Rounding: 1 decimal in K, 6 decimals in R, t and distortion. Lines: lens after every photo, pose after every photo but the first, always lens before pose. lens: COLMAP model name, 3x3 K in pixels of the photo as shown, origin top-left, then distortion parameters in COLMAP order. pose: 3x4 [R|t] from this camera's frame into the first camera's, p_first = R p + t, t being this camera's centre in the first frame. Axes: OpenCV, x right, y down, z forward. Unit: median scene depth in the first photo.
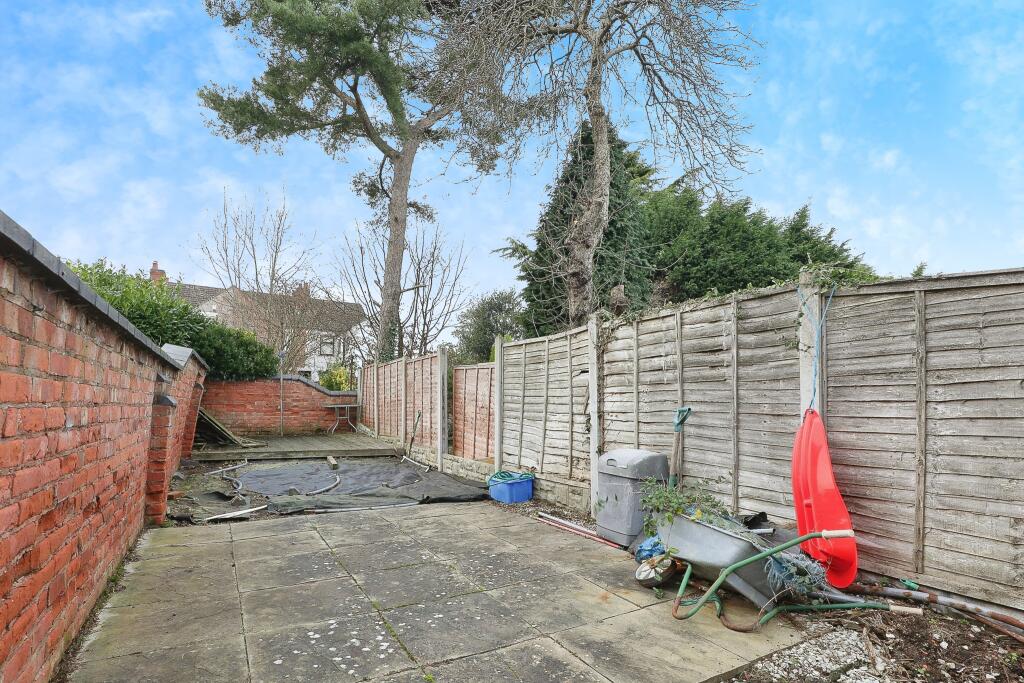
lens RADIAL K [[496.9, 0, 504.0], [0, 496.9, 348.3], [0, 0, 1]] dist [0.000937, -0.000440]
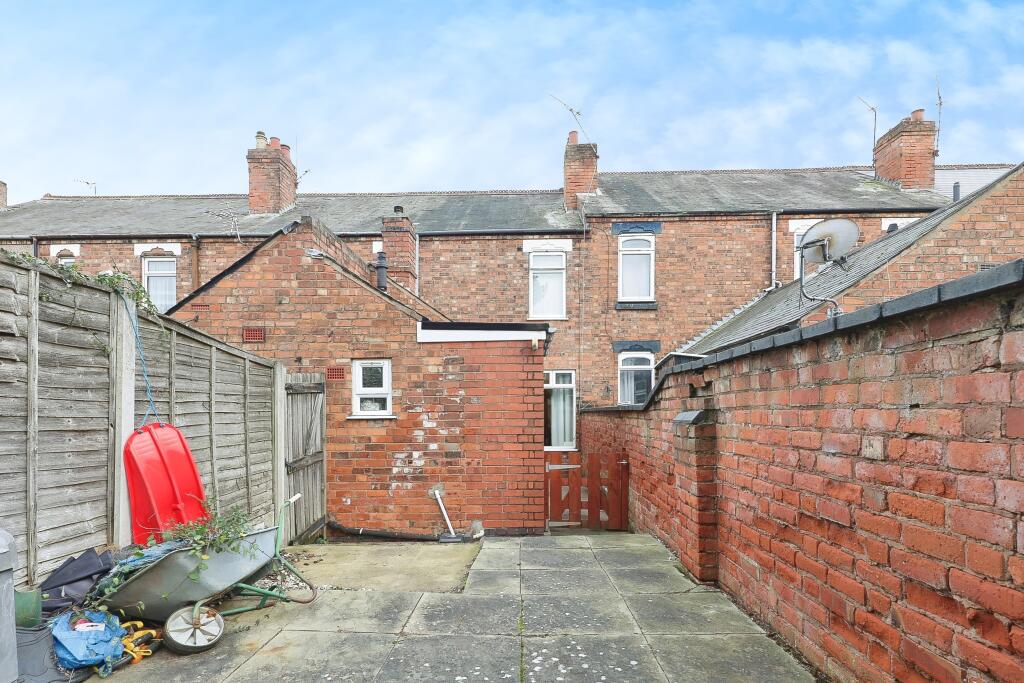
lens RADIAL K [[496.9, 0, 504.0], [0, 496.9, 348.3], [0, 0, 1]] dist [0.000937, -0.000440]
pose [[-0.846754, 0.059264, 0.528673, -0.508325], [-0.069534, 0.972921, -0.220433, 0.134076], [-0.527420, -0.223413, -0.819704, 1.345549]]
